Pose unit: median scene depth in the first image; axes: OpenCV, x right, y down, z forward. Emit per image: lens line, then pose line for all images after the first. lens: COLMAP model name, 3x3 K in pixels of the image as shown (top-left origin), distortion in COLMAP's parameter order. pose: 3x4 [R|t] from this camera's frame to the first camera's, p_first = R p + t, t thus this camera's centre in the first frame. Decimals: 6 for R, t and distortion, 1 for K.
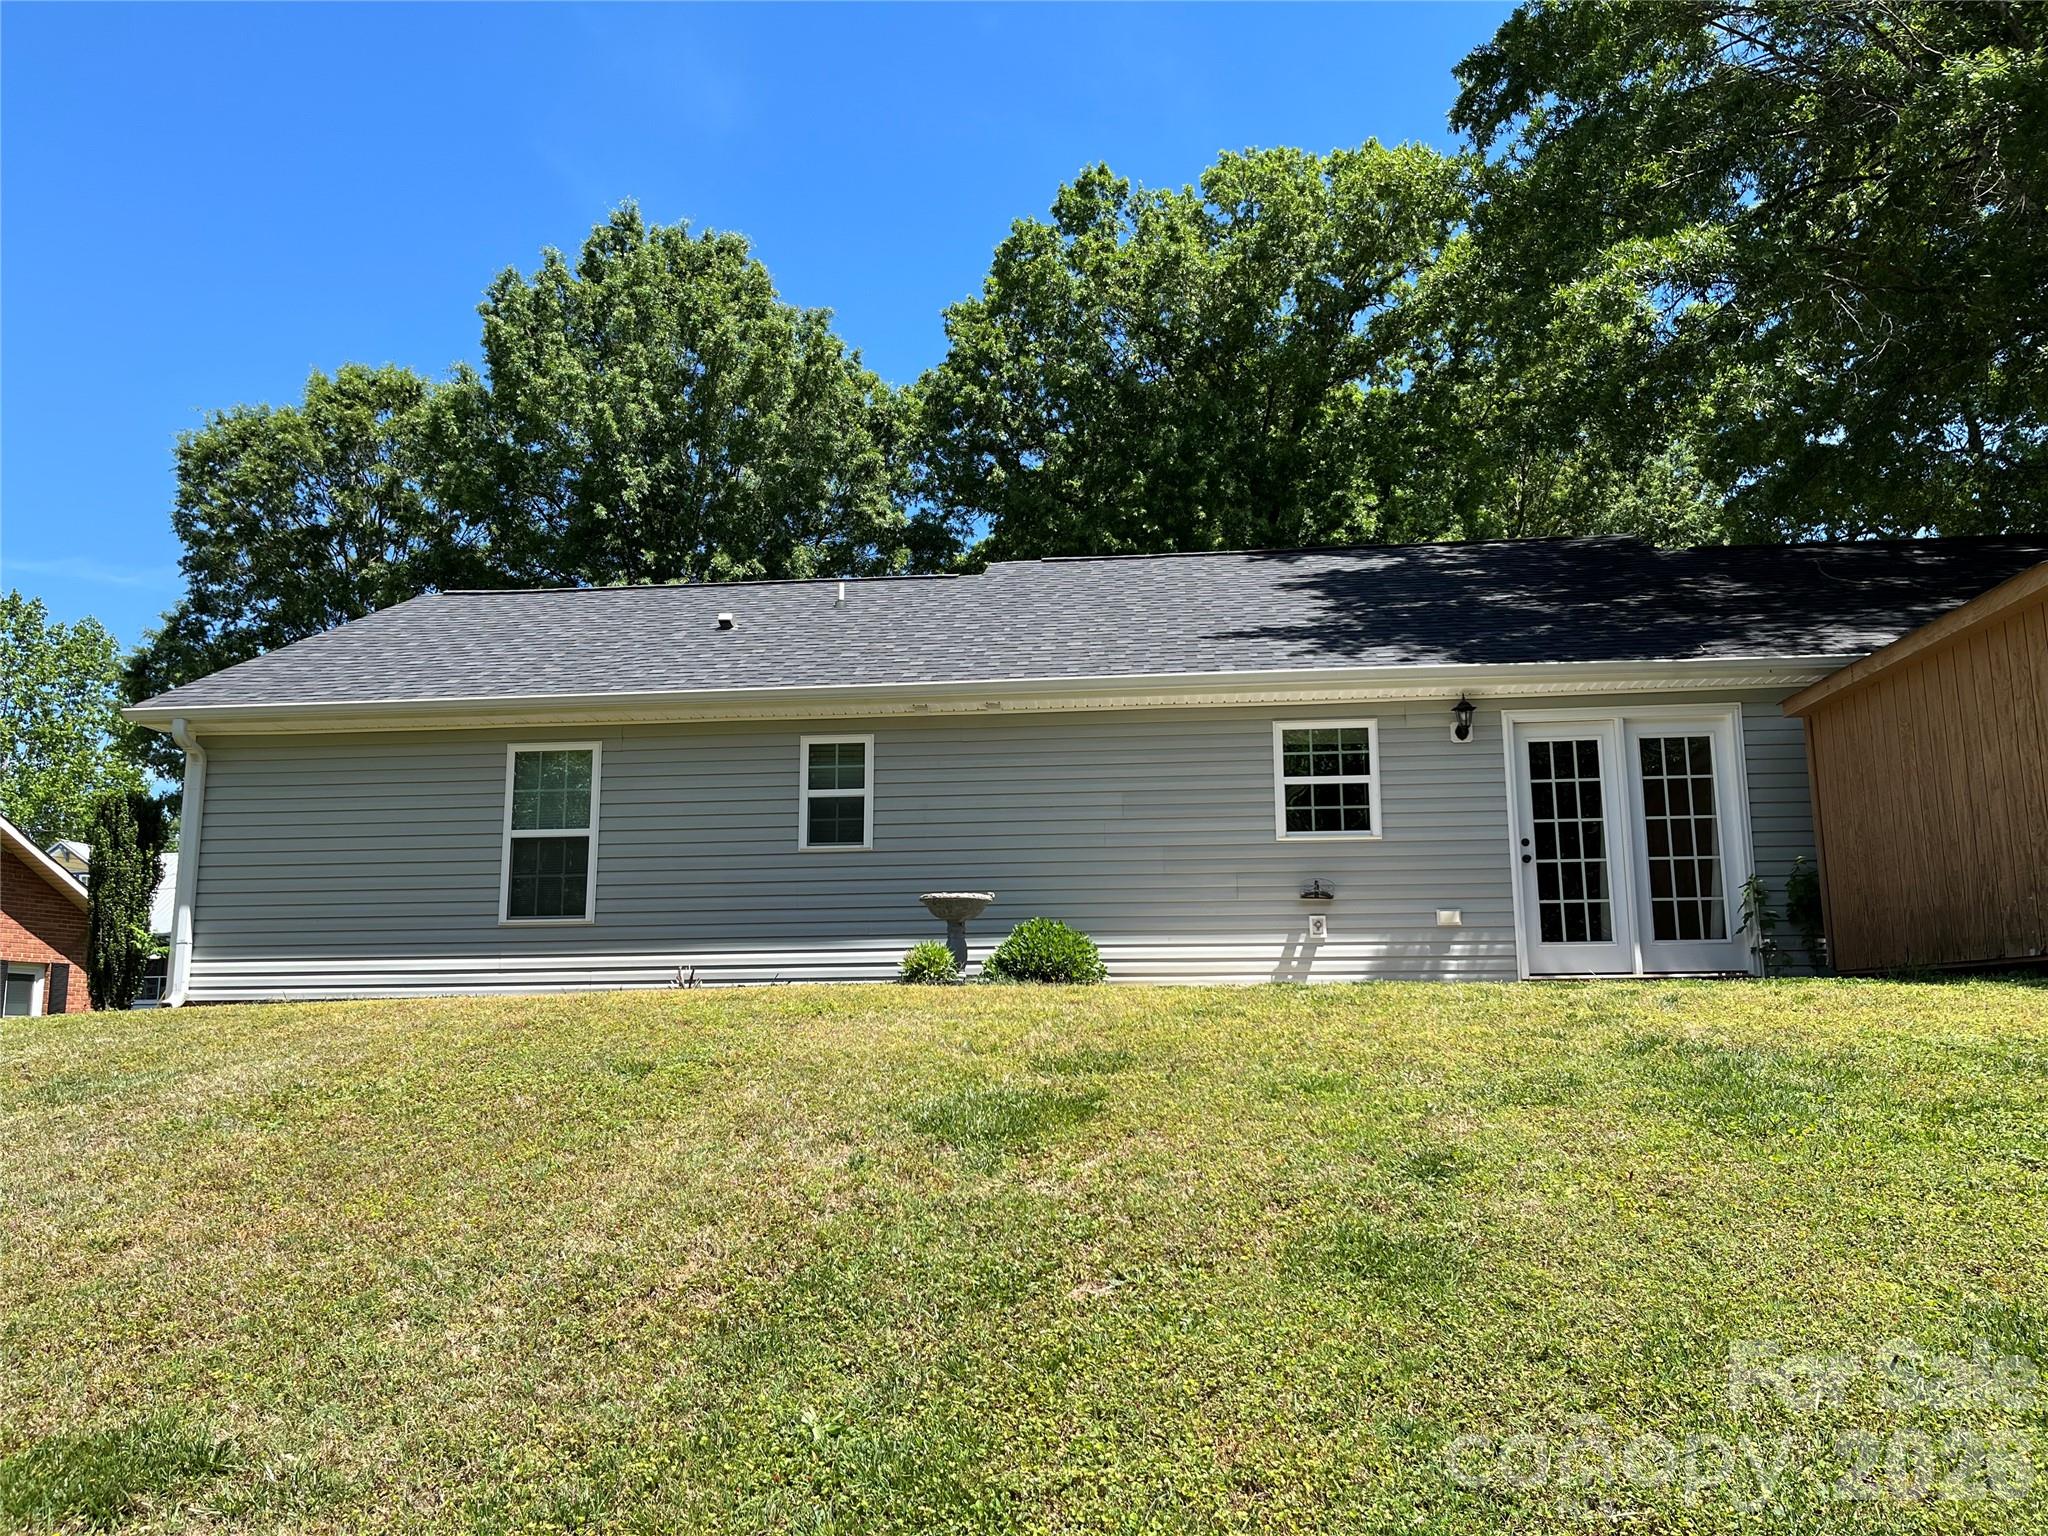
lens RADIAL K [[1534.2, 0, 1027.8], [0, 1534.2, 787.4], [0, 0, 1]] dist [0.046286, -0.051565]
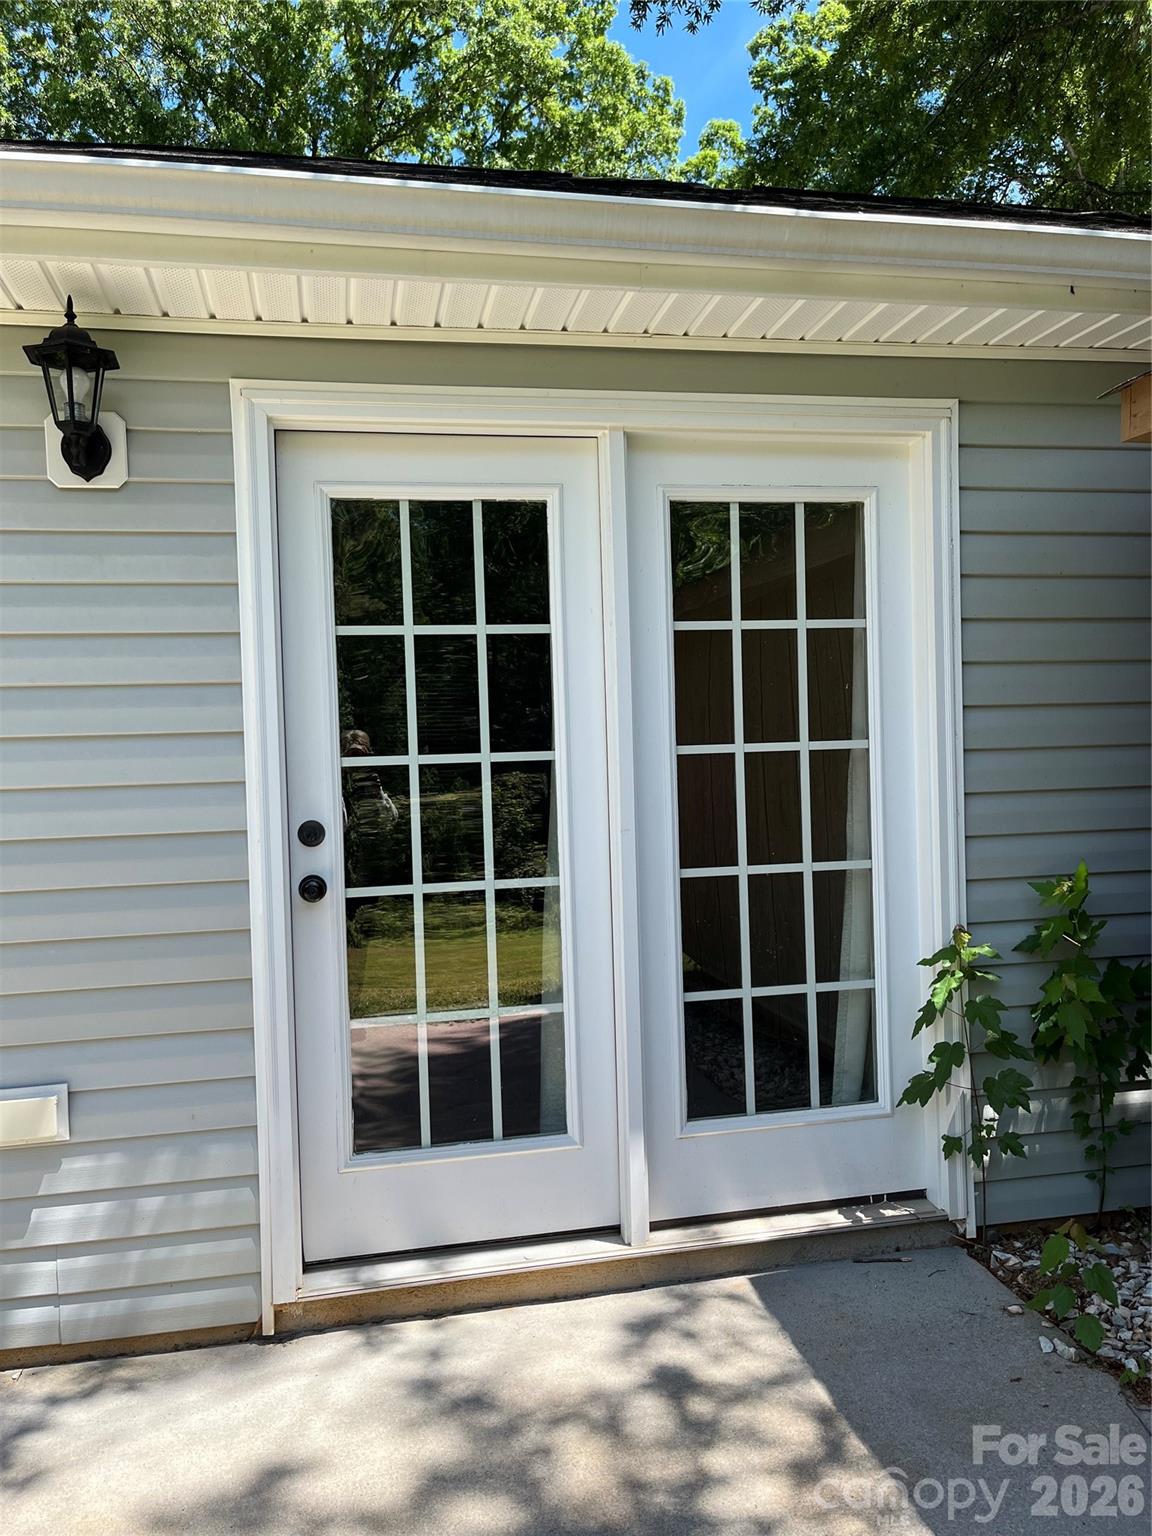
lens RADIAL K [[1155.6, 0, 576.0], [0, 1155.6, 768.0], [0, 0, 1]] dist [0.062807, -0.120158]
pose [[0.951272, -0.027361, 0.307137, 0.300723], [-0.028255, 0.984130, 0.175183, -0.018626], [-0.307056, -0.175325, 0.935403, 0.766223]]
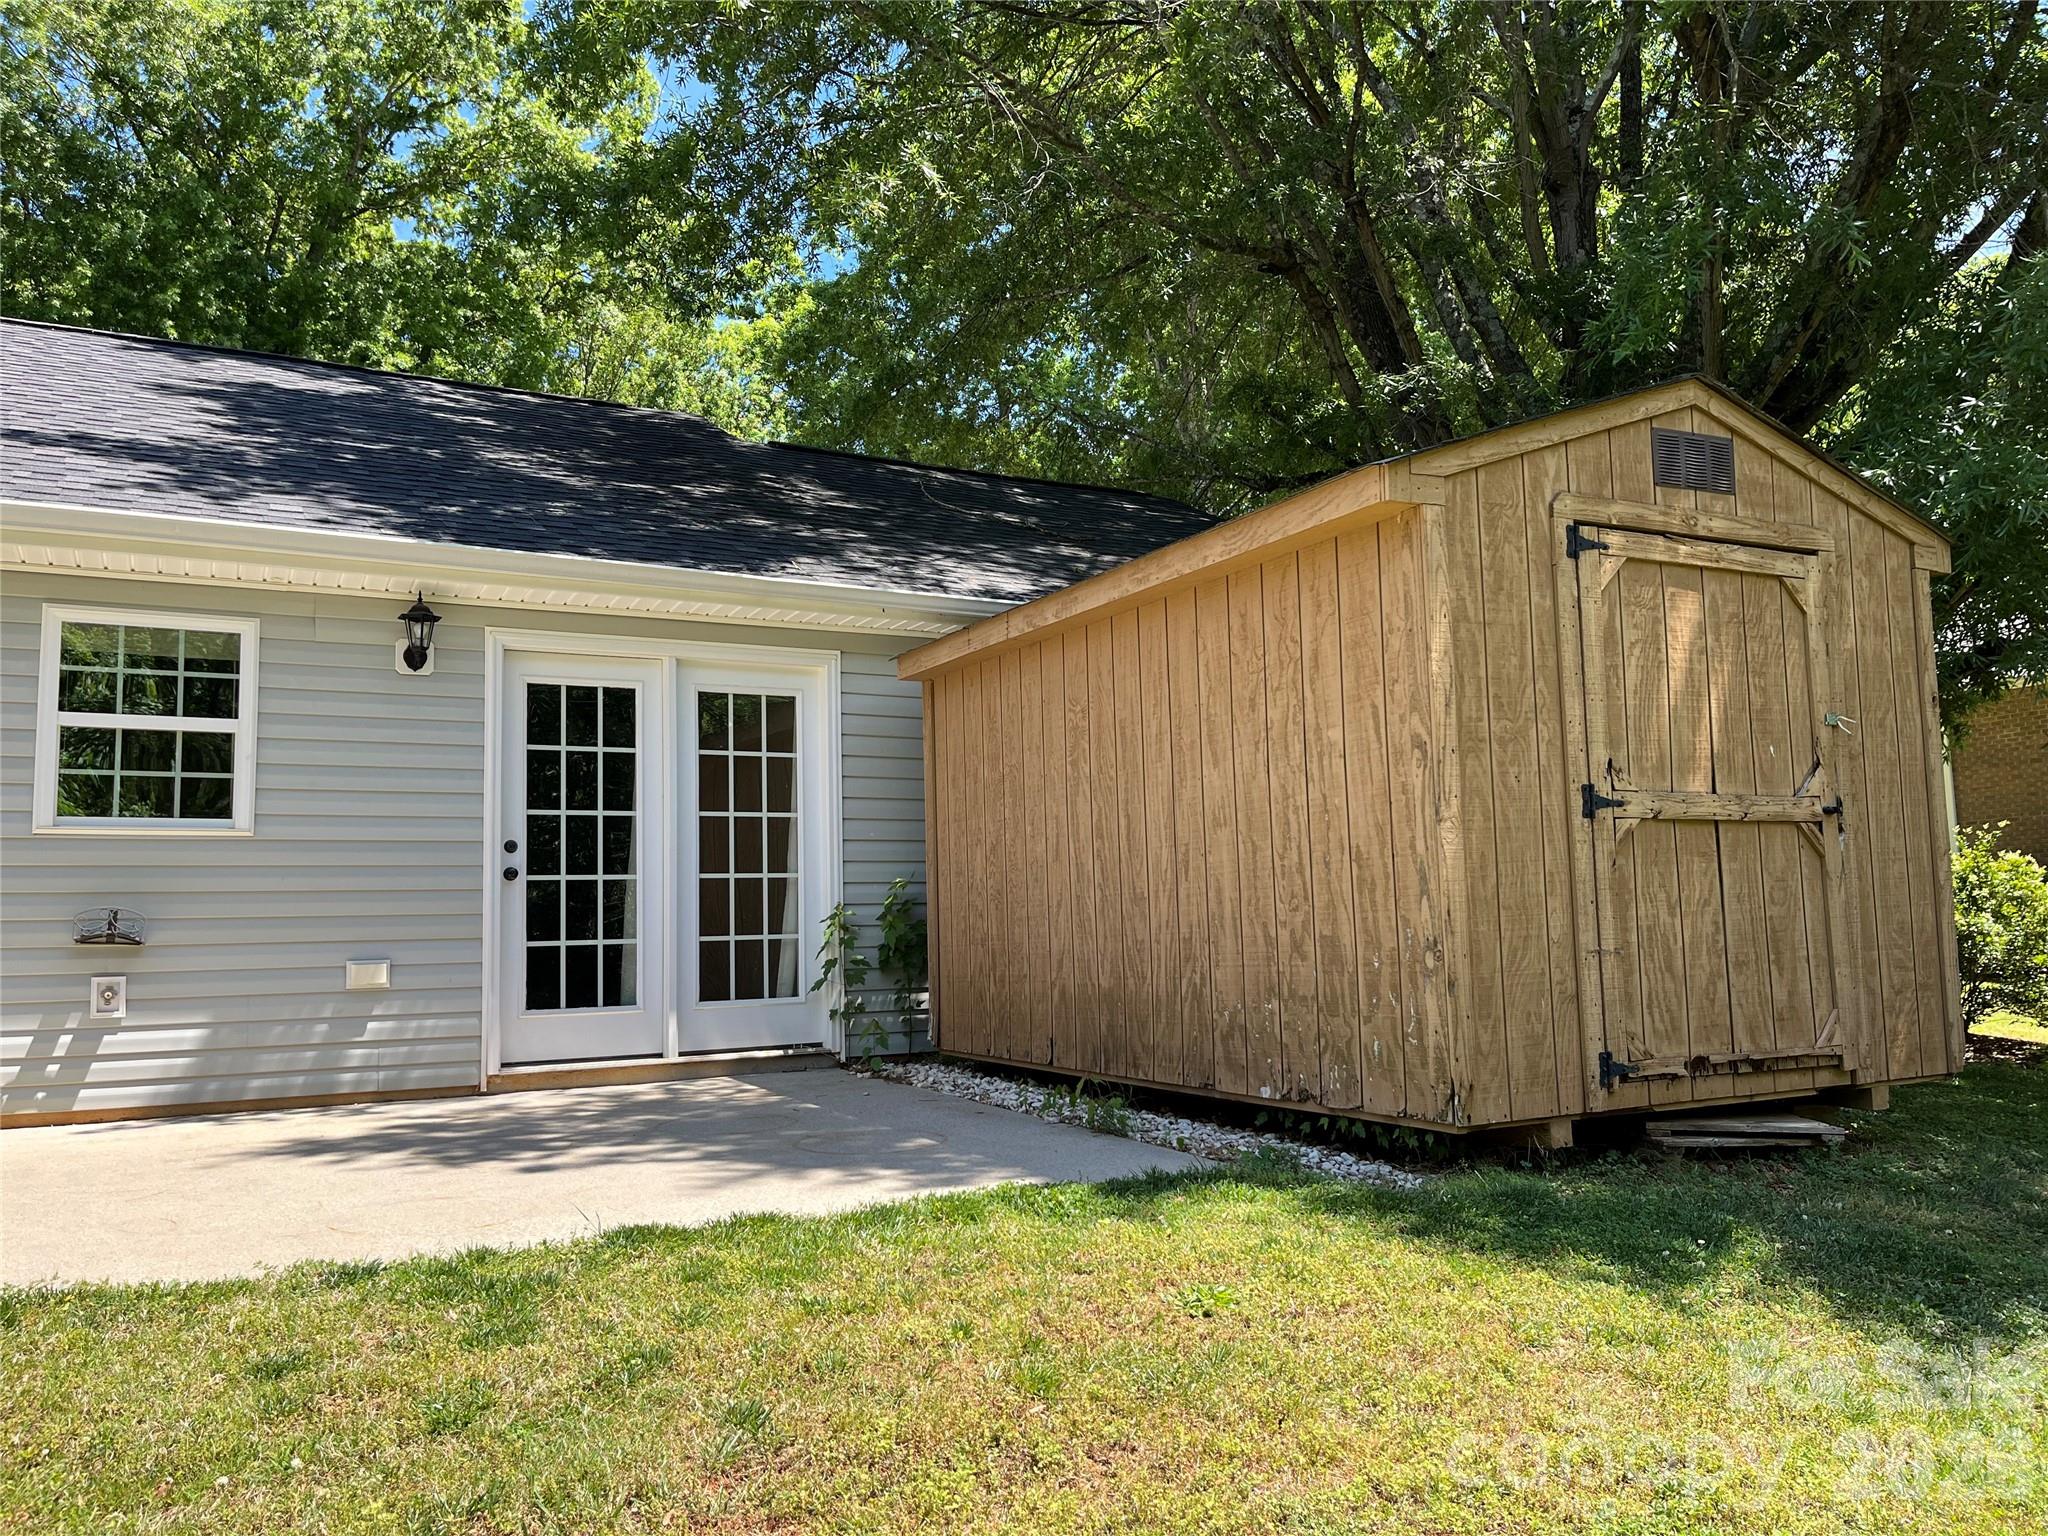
lens RADIAL K [[1540.8, 0, 1024.0], [0, 1540.8, 768.0], [0, 0, 1]] dist [0.062807, -0.120158]
pose [[0.825813, 0.048740, 0.561834, 0.143489], [-0.071380, 0.997279, 0.018402, -0.021126], [-0.559409, -0.055300, 0.827045, 0.377409]]
